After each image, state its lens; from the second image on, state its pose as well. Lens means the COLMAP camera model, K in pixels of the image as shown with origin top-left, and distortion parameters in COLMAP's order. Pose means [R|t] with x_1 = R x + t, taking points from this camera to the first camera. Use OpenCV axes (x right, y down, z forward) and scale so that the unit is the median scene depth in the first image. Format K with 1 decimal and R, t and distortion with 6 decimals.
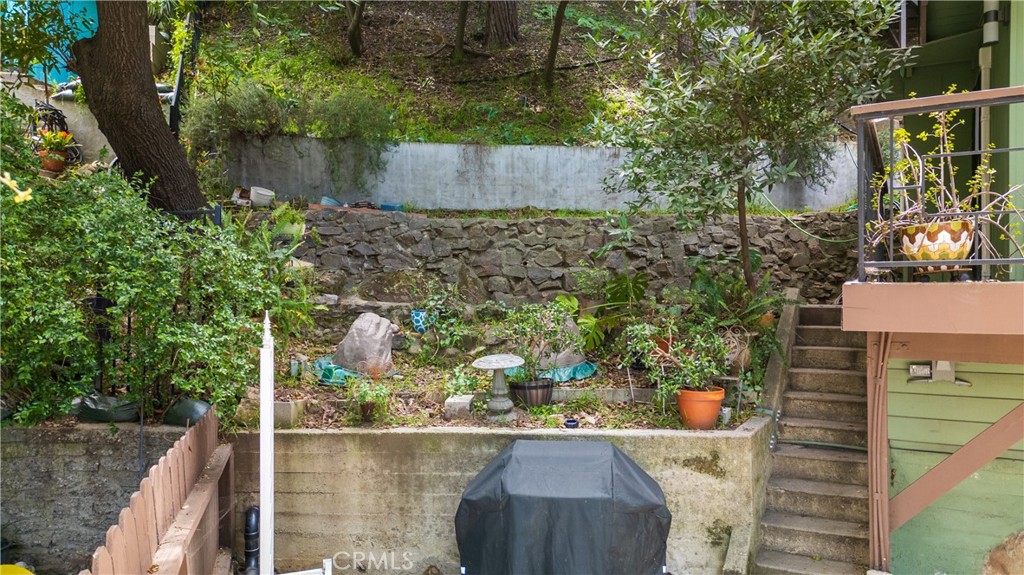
lens RADIAL K [[732.0, 0, 512.5], [0, 732.0, 287.0], [0, 0, 1]] dist [0.073705, -0.002935]
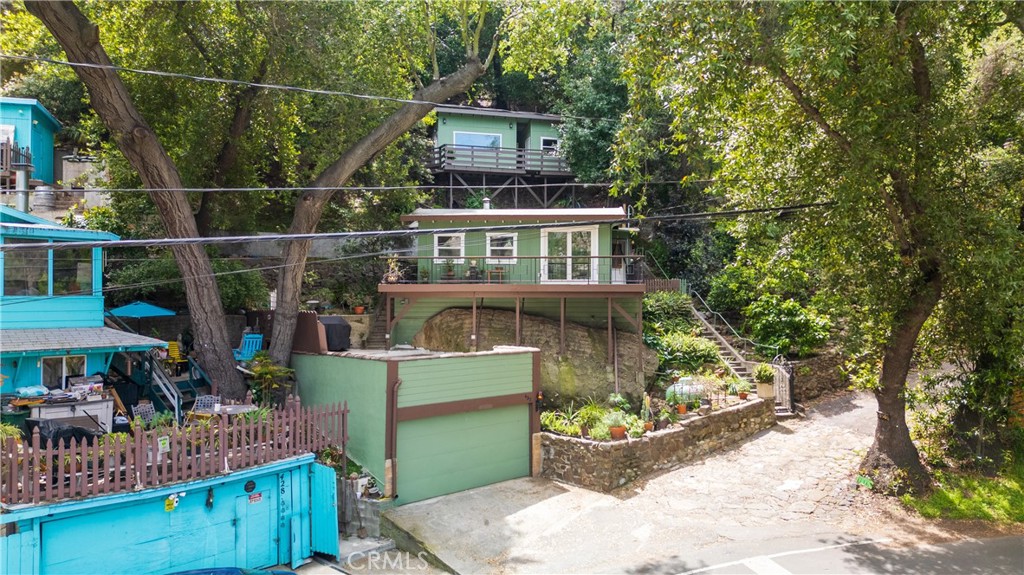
lens RADIAL K [[732.0, 0, 512.5], [0, 732.0, 287.0], [0, 0, 1]] dist [0.073705, -0.002935]
pose [[0.924261, 0.005083, 0.381726, -0.576961], [-0.003322, 0.999981, -0.005271, 0.030163], [-0.381746, 0.003604, 0.924260, -3.400980]]
